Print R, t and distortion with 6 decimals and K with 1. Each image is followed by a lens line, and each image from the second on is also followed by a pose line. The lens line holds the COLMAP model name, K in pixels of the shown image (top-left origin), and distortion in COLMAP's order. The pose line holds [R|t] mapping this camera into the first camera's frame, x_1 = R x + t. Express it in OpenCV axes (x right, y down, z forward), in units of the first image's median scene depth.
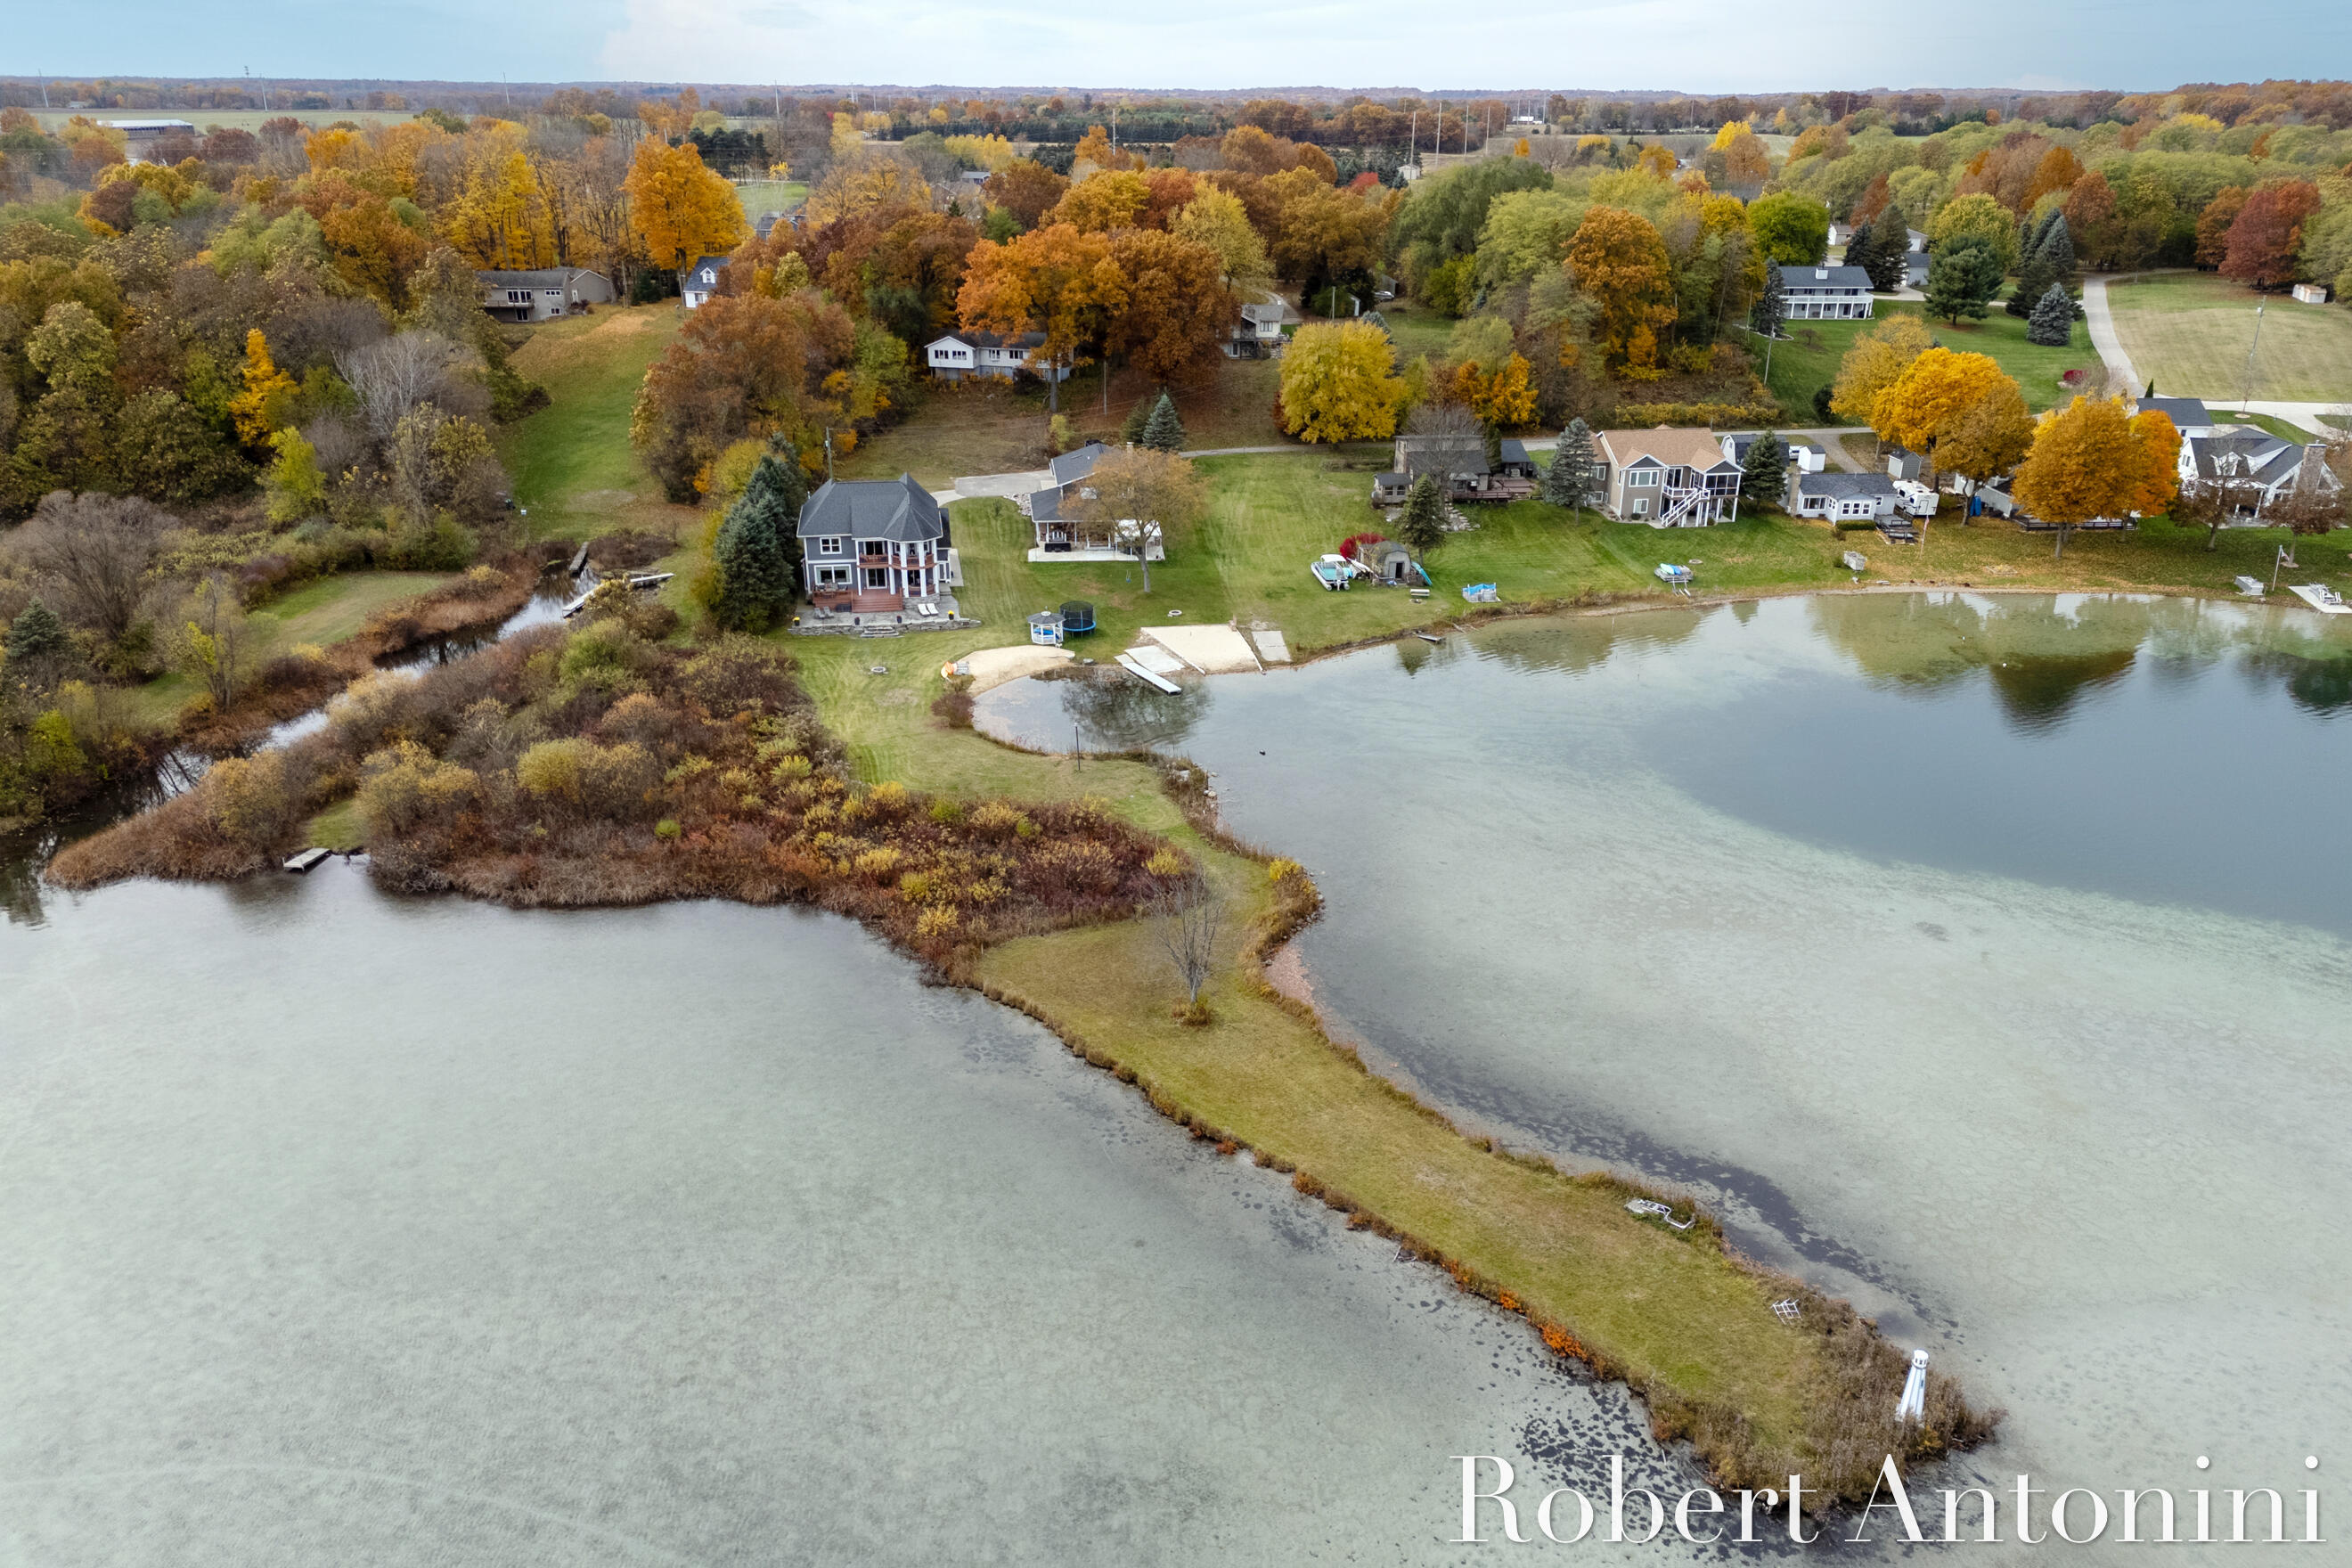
lens RADIAL K [[1738.3, 0, 1164.8], [0, 1738.3, 768.2], [0, 0, 1]] dist [0.058552, -0.026461]
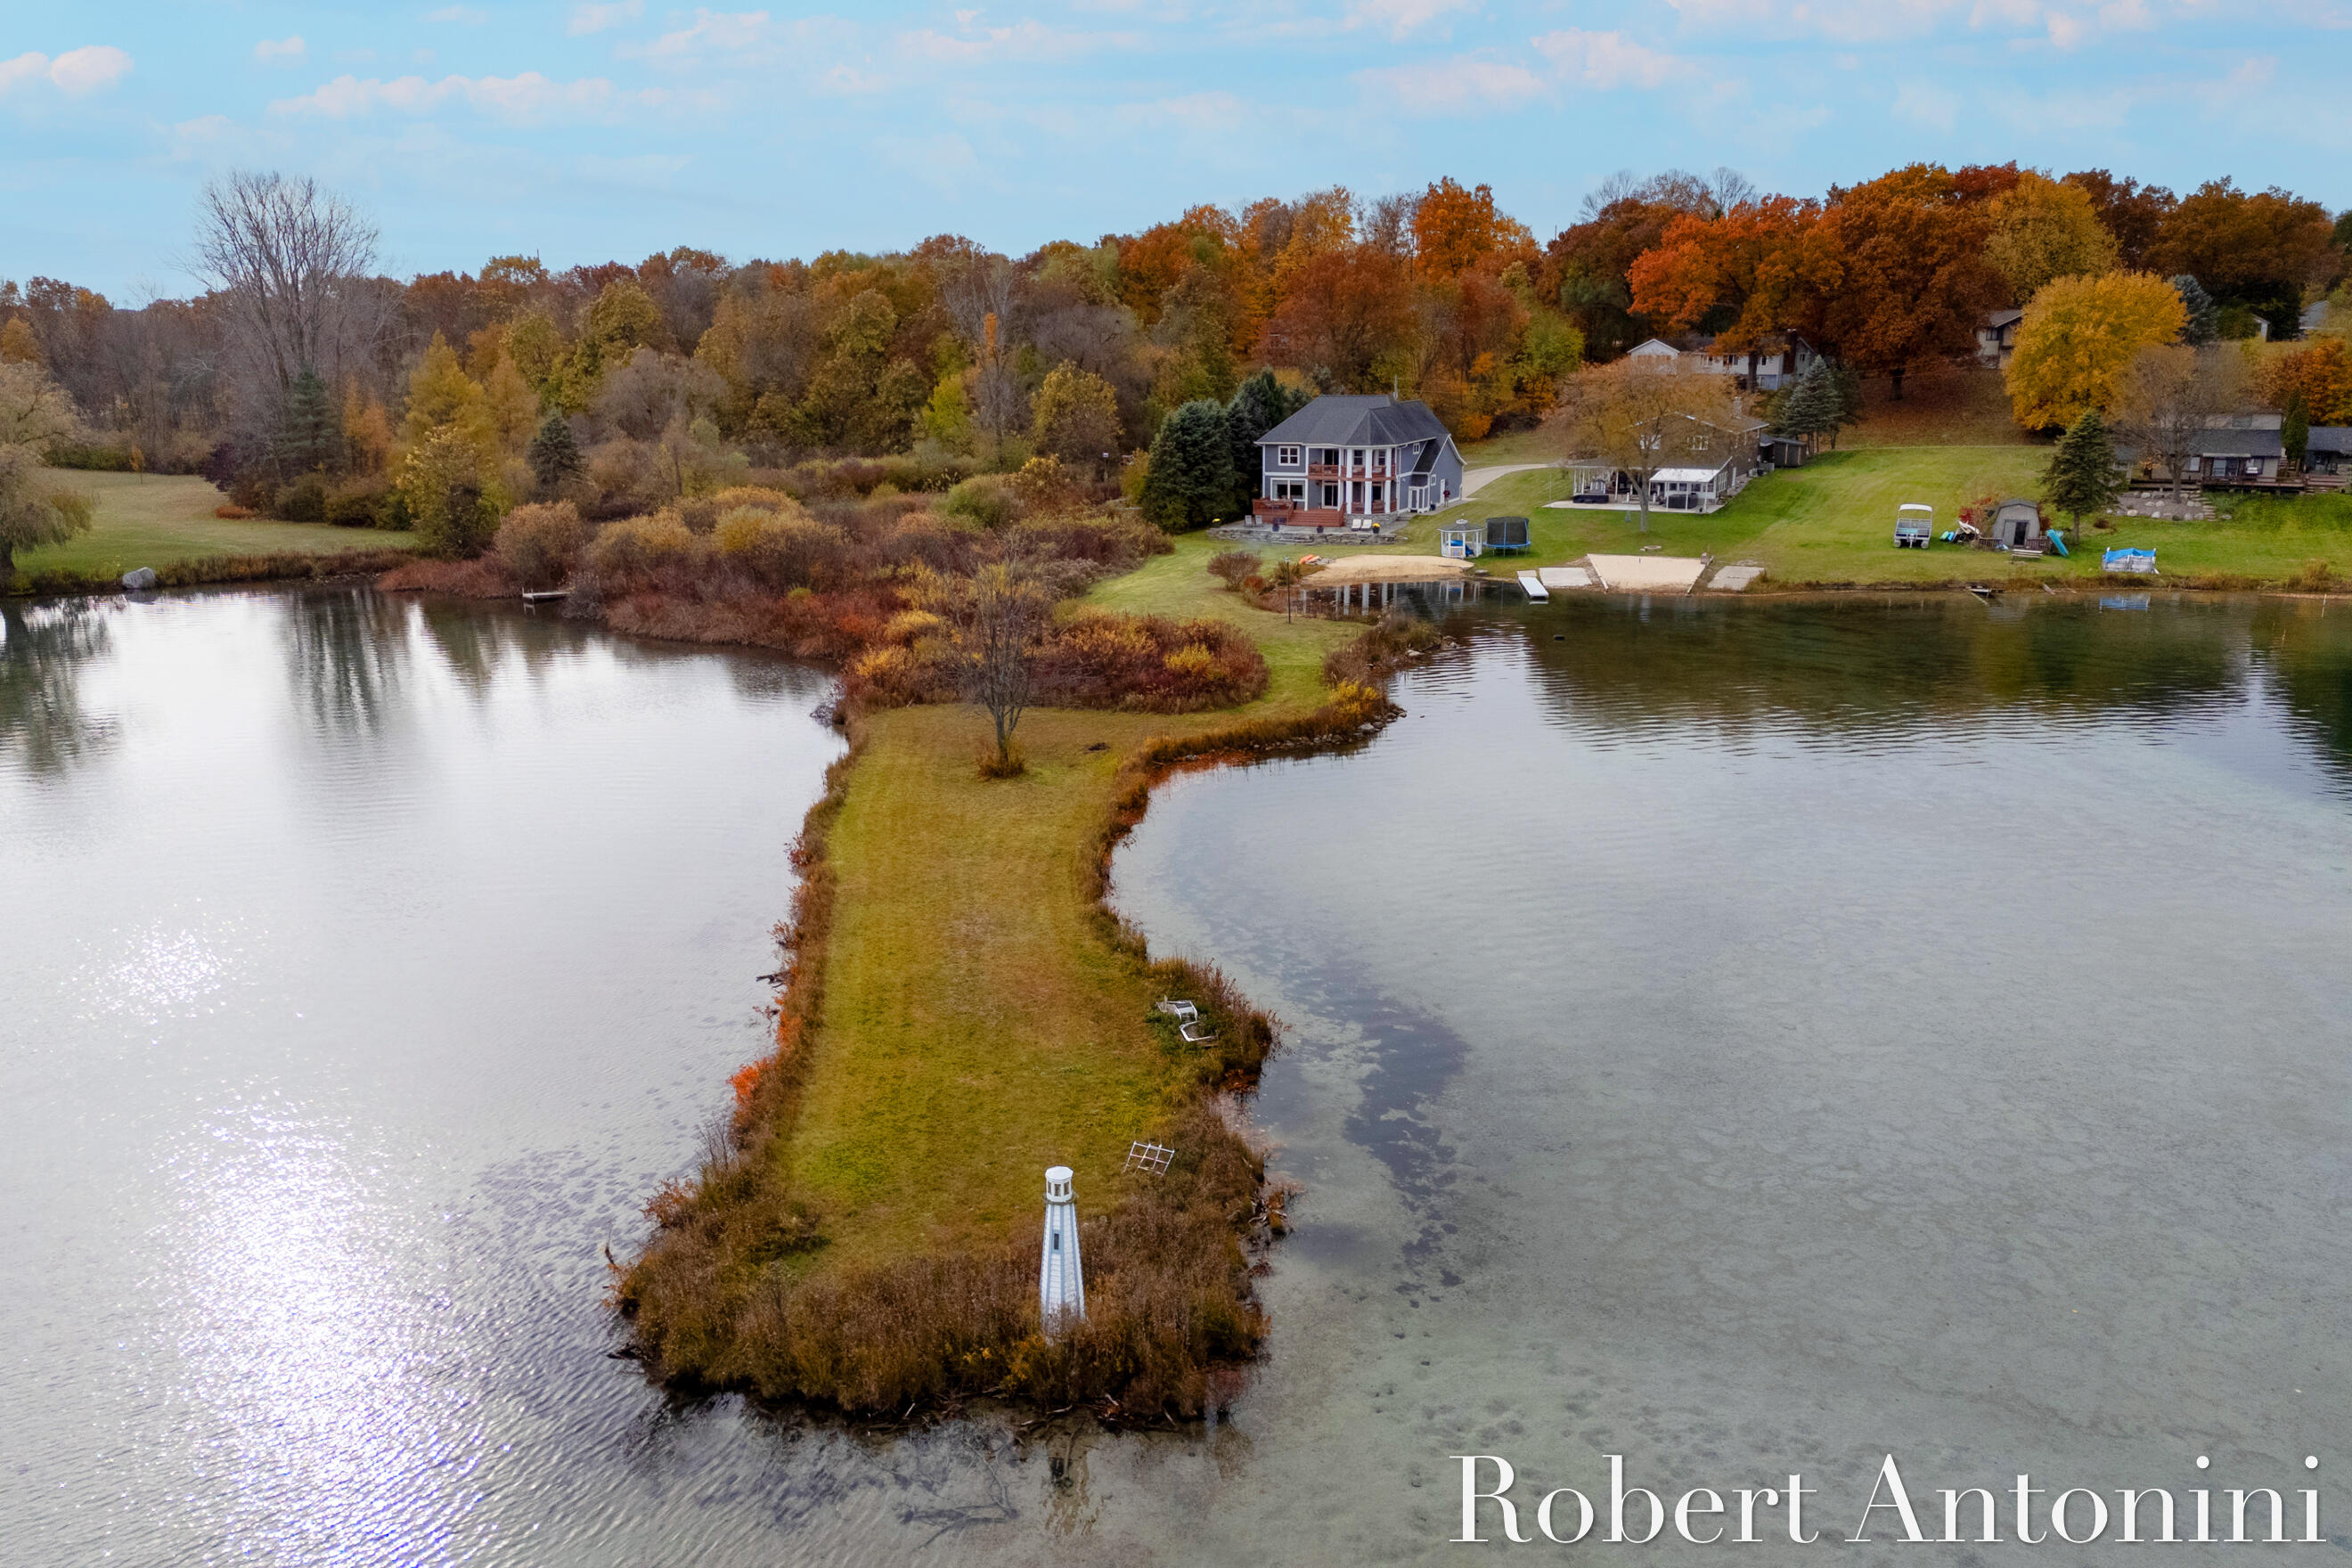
lens RADIAL K [[1738.3, 0, 1185.9], [0, 1738.3, 779.7], [0, 0, 1]] dist [0.058552, -0.026461]
pose [[0.826162, 0.129870, -0.548261, 0.276081], [-0.196543, 0.978377, -0.064411, 0.102890], [0.528041, 0.160970, 0.833823, 0.251551]]
